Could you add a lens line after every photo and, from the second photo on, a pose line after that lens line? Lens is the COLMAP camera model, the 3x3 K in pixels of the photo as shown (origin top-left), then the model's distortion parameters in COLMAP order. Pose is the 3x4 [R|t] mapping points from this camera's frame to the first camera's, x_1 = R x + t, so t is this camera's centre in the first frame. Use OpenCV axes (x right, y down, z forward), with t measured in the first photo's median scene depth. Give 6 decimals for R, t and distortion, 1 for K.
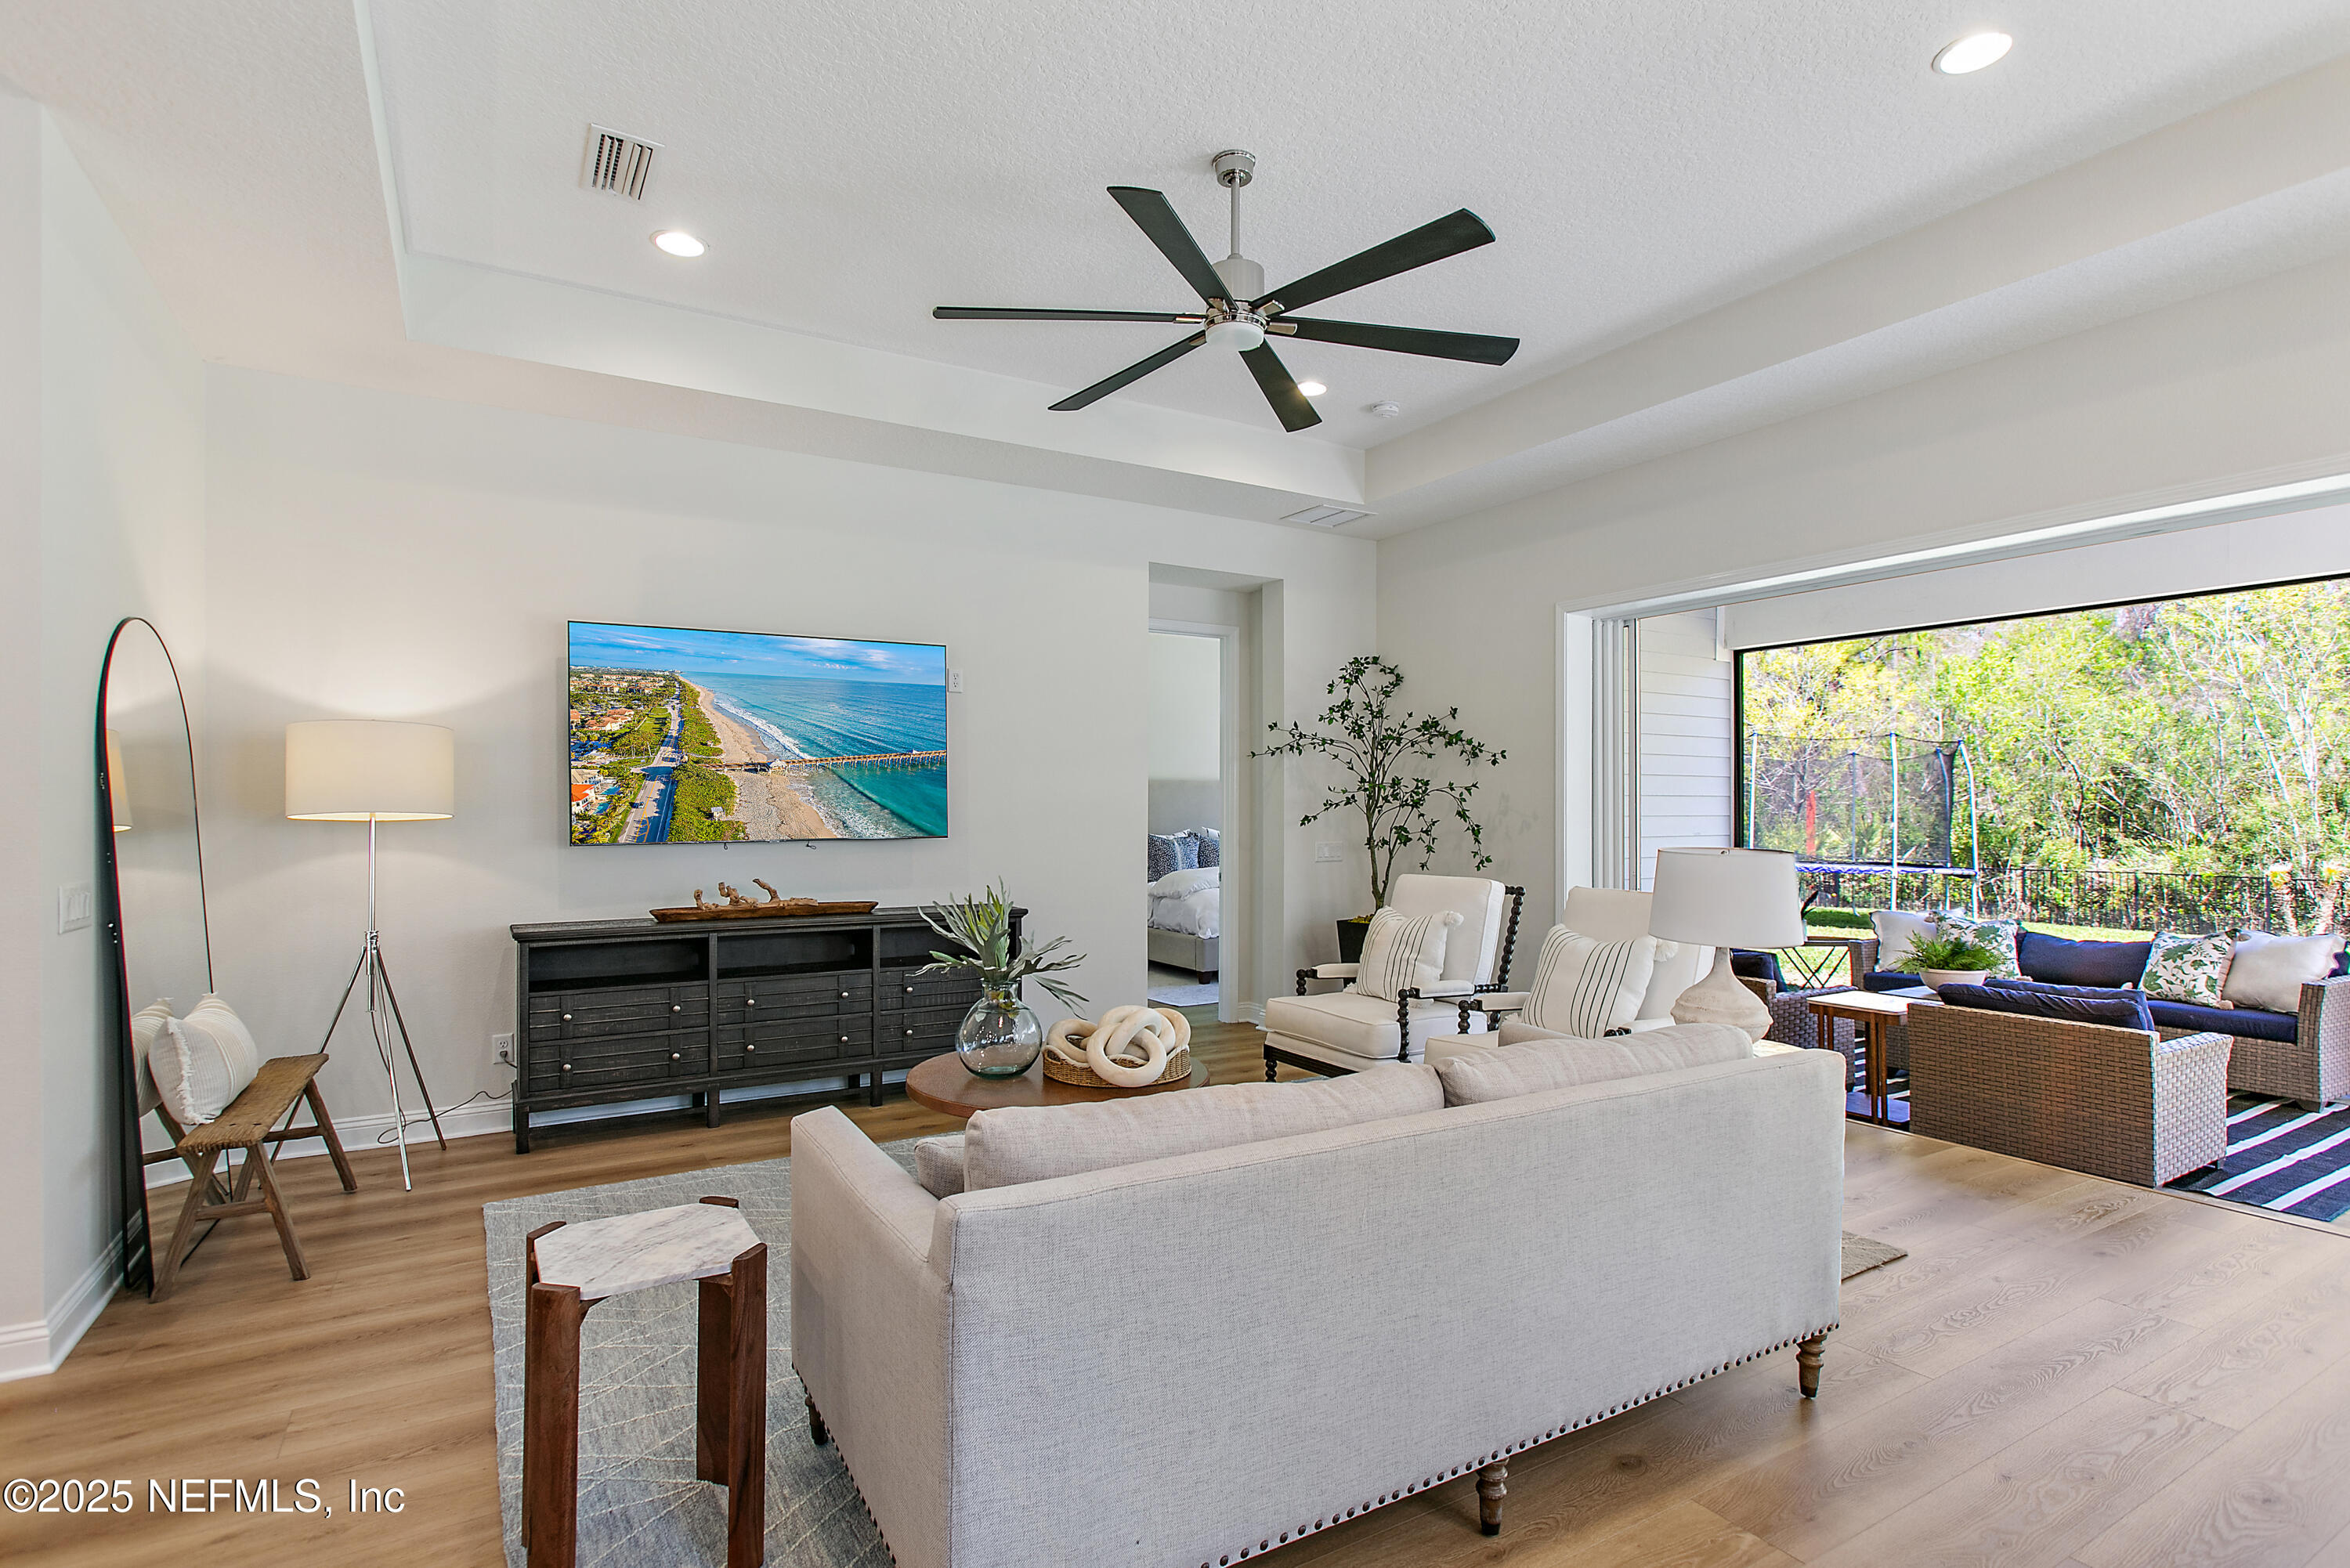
lens RADIAL K [[1142.1, 0, 1178.0], [0, 1142.1, 798.7], [0, 0, 1]] dist [-0.002065, 0.002412]
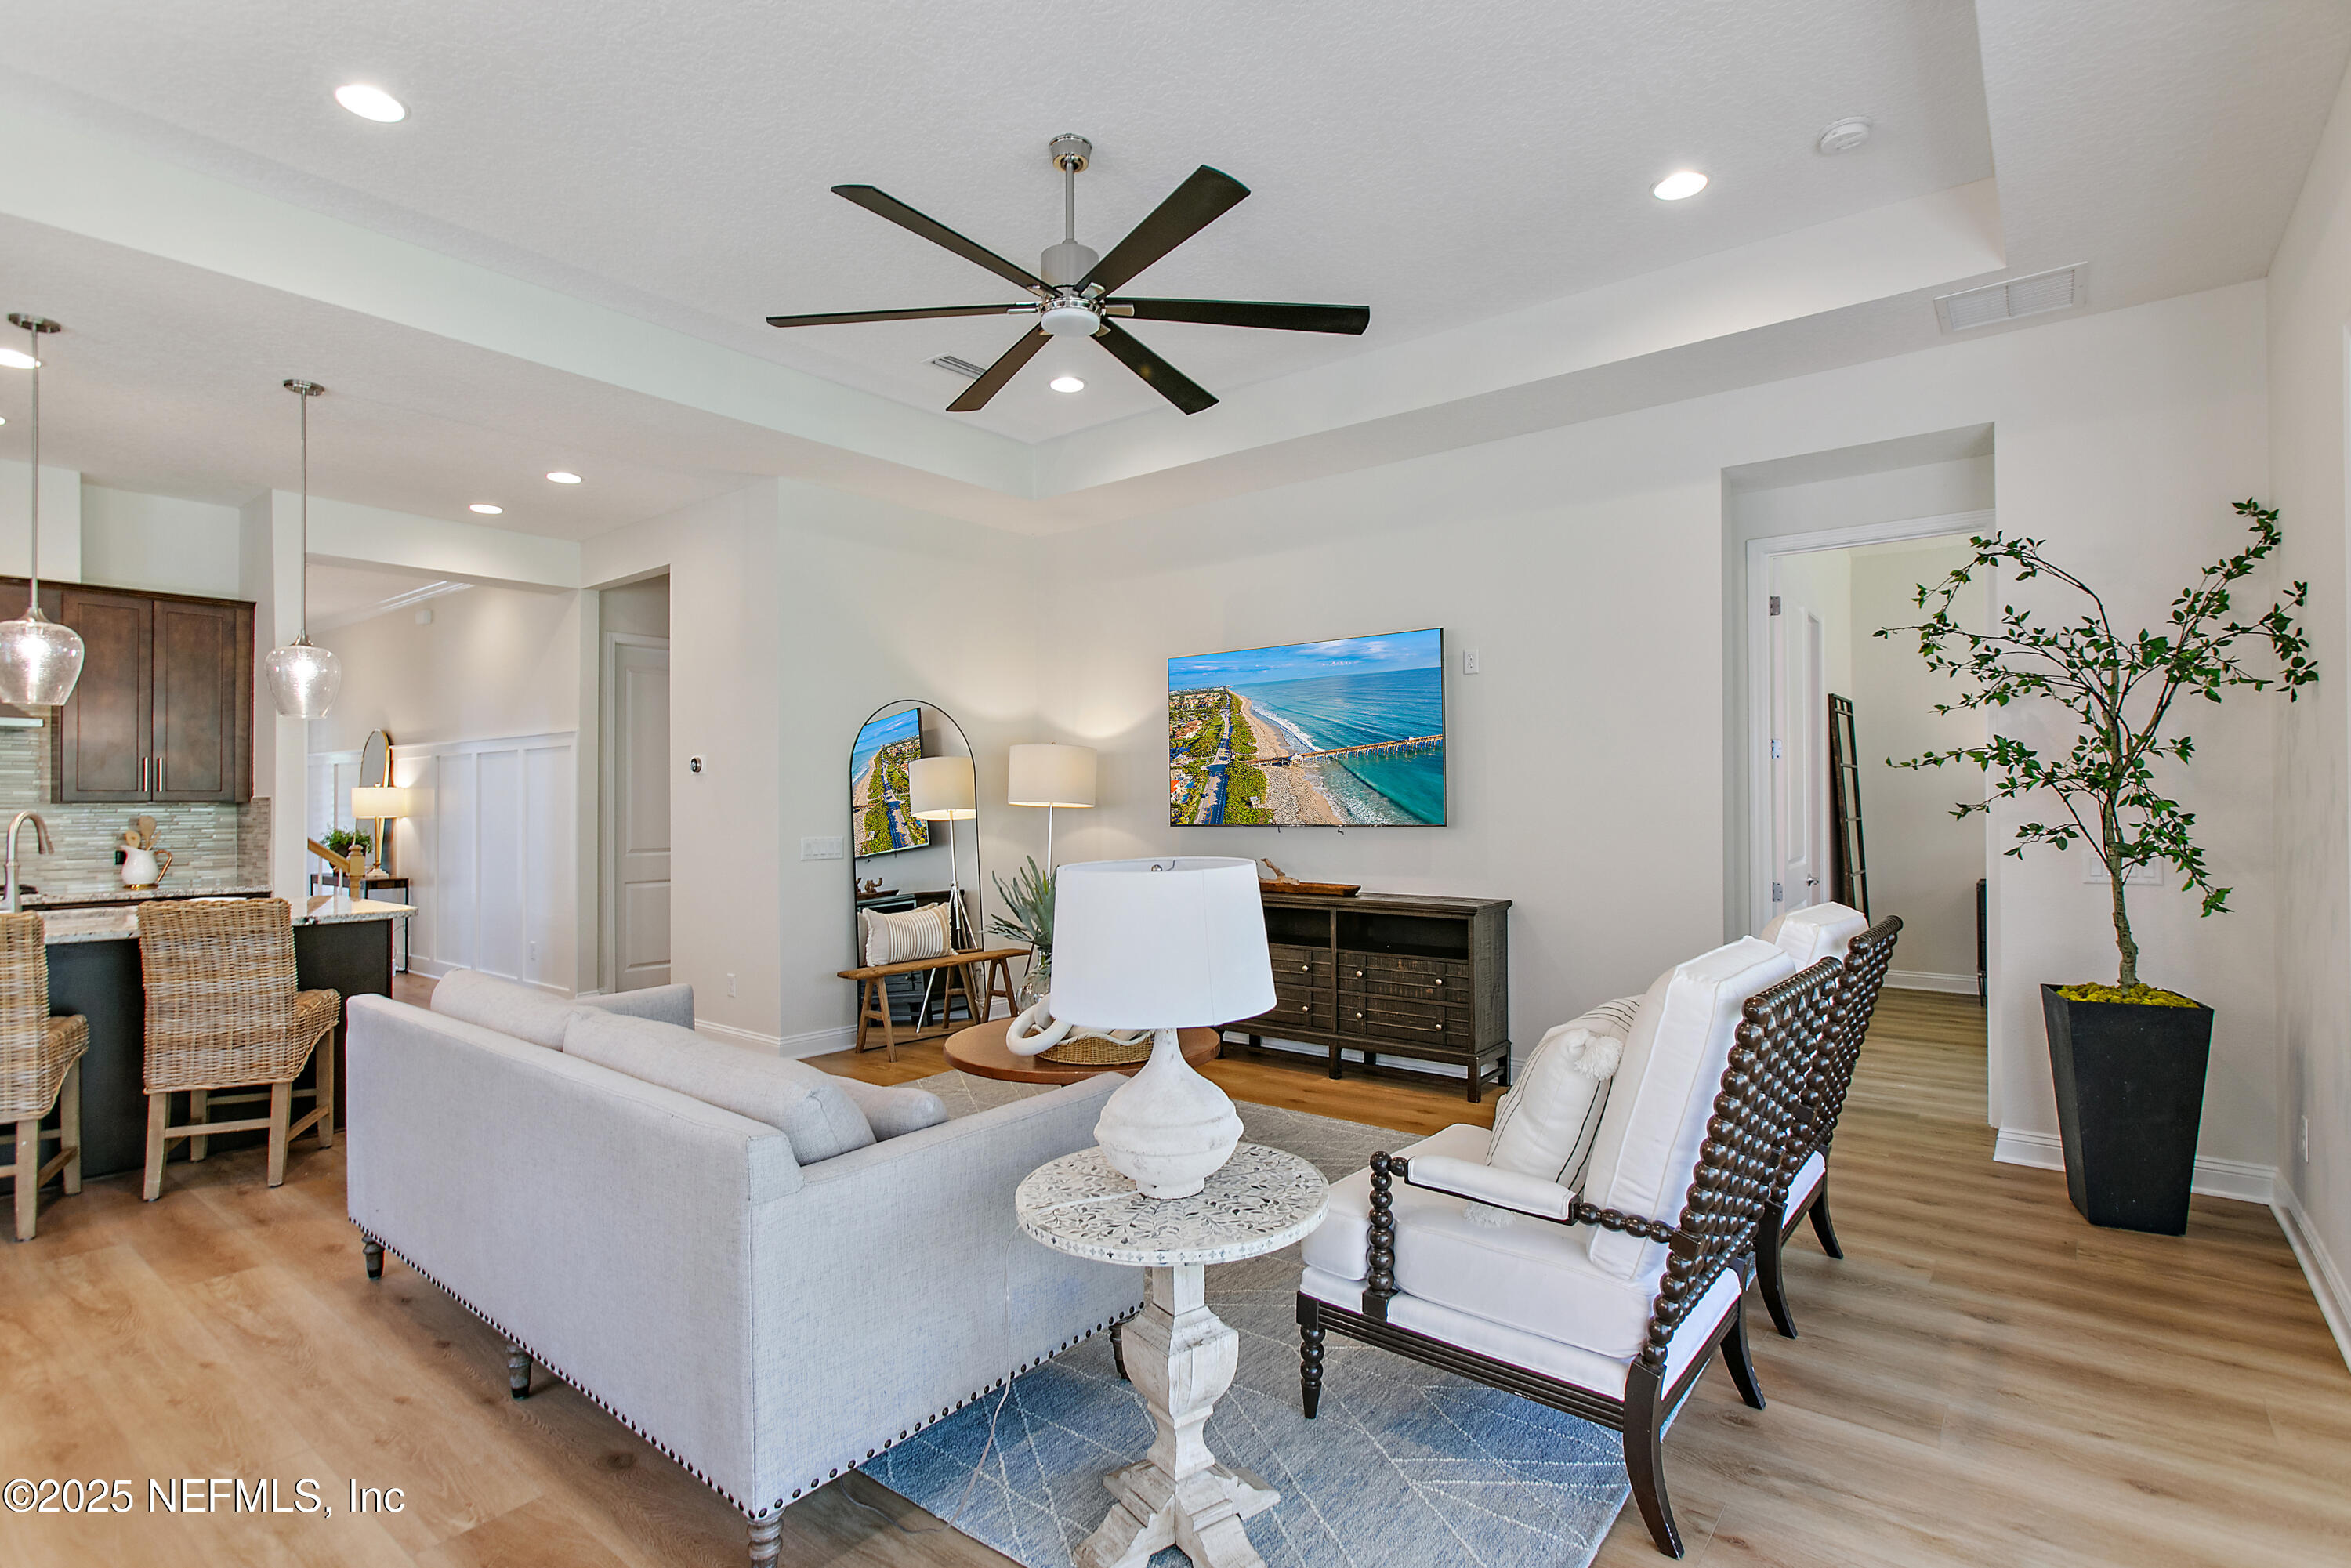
lens RADIAL K [[1142.6, 0, 1183.0], [0, 1142.6, 783.7], [0, 0, 1]] dist [-0.002065, 0.002412]
pose [[0.352923, -0.013071, -0.935561, 0.671762], [0.021106, 0.999759, -0.006006, -0.000229], [0.935414, -0.017626, 0.353114, 0.500670]]
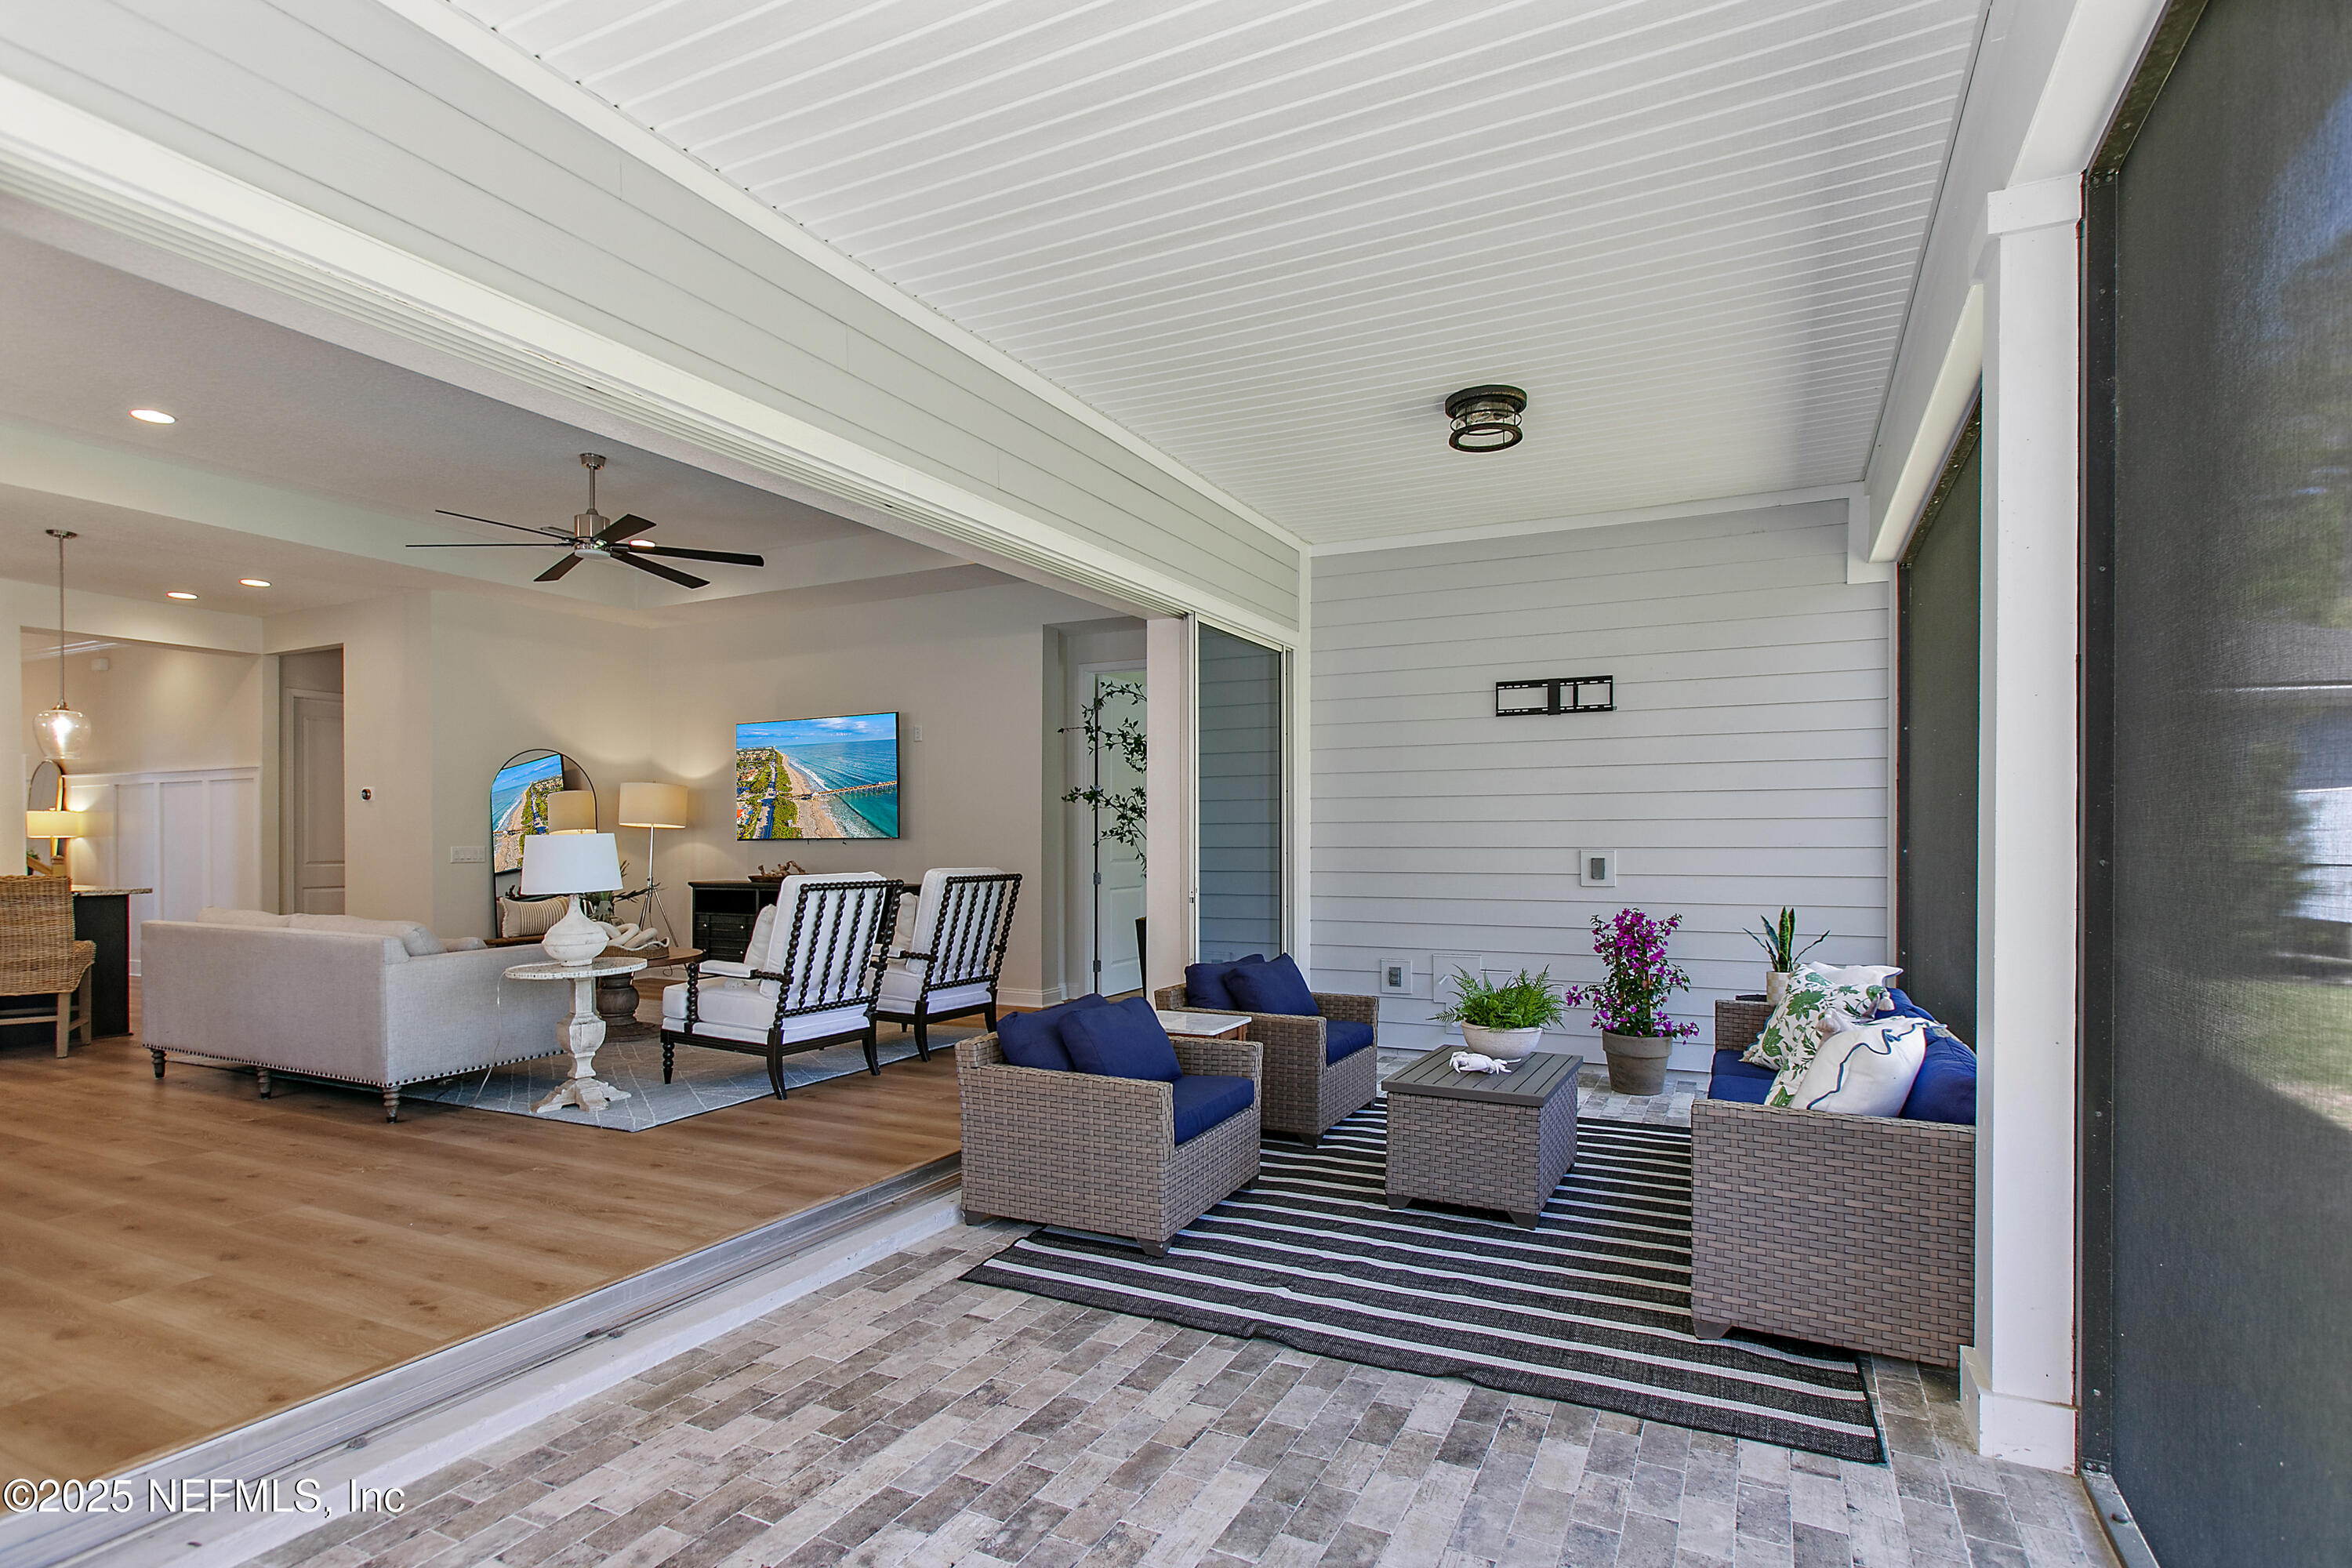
lens RADIAL K [[1143.2, 0, 1205.3], [0, 1143.2, 845.1], [0, 0, 1]] dist [-0.002065, 0.002412]
pose [[0.551617, 0.007250, -0.834066, 1.418126], [0.014721, 0.999722, 0.018425, 0.022256], [0.833968, -0.022442, 0.551356, 0.544994]]
